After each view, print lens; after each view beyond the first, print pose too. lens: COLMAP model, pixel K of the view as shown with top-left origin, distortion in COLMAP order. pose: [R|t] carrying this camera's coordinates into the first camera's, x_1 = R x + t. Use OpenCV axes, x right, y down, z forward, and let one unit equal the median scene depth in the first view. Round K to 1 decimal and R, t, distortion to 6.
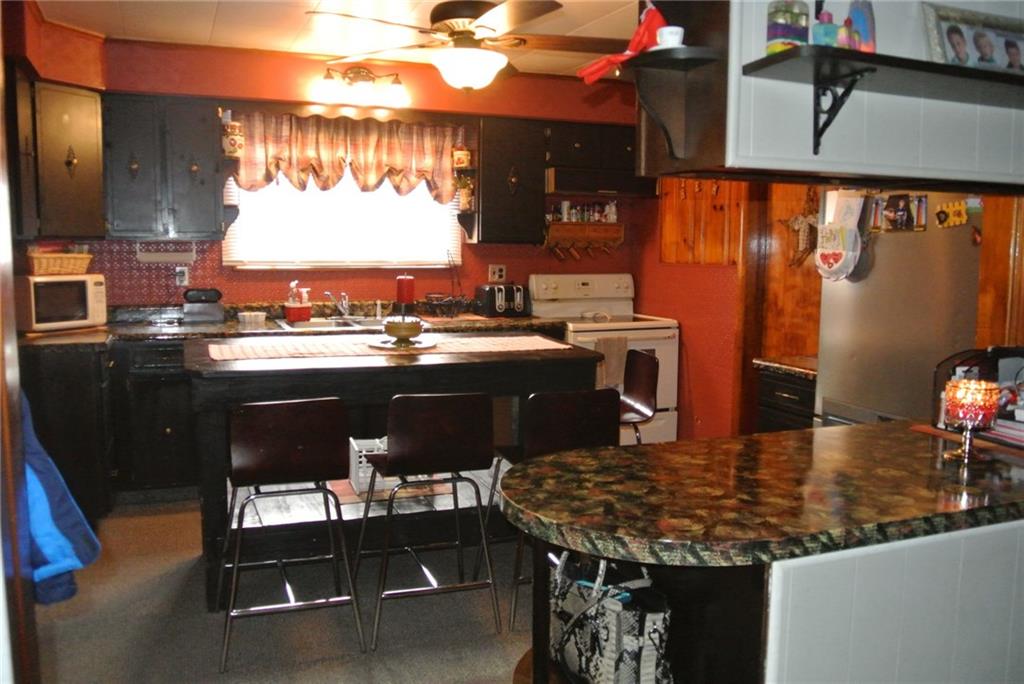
lens RADIAL K [[847.5, 0, 510.5], [0, 847.5, 339.6], [0, 0, 1]] dist [-0.081633, 0.027862]
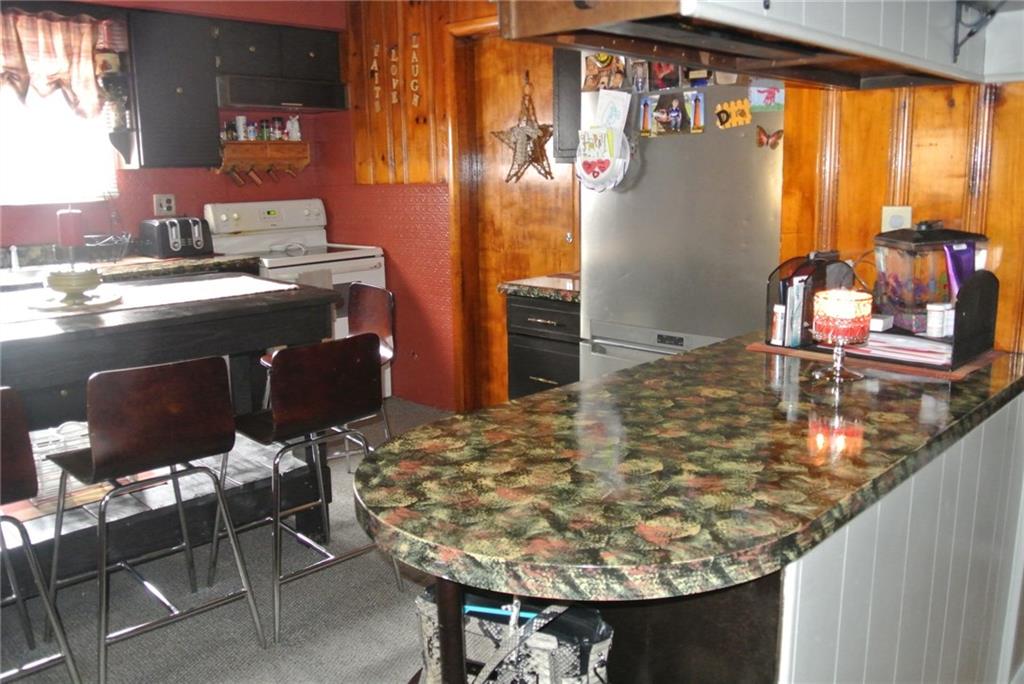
lens RADIAL K [[847.5, 0, 513.8], [0, 847.5, 346.8], [0, 0, 1]] dist [-0.081633, 0.027862]
pose [[0.910951, -0.104773, 0.398988, -0.083445], [0.067556, 0.992040, 0.106266, -0.007012], [-0.406946, -0.069849, 0.910778, 0.192217]]
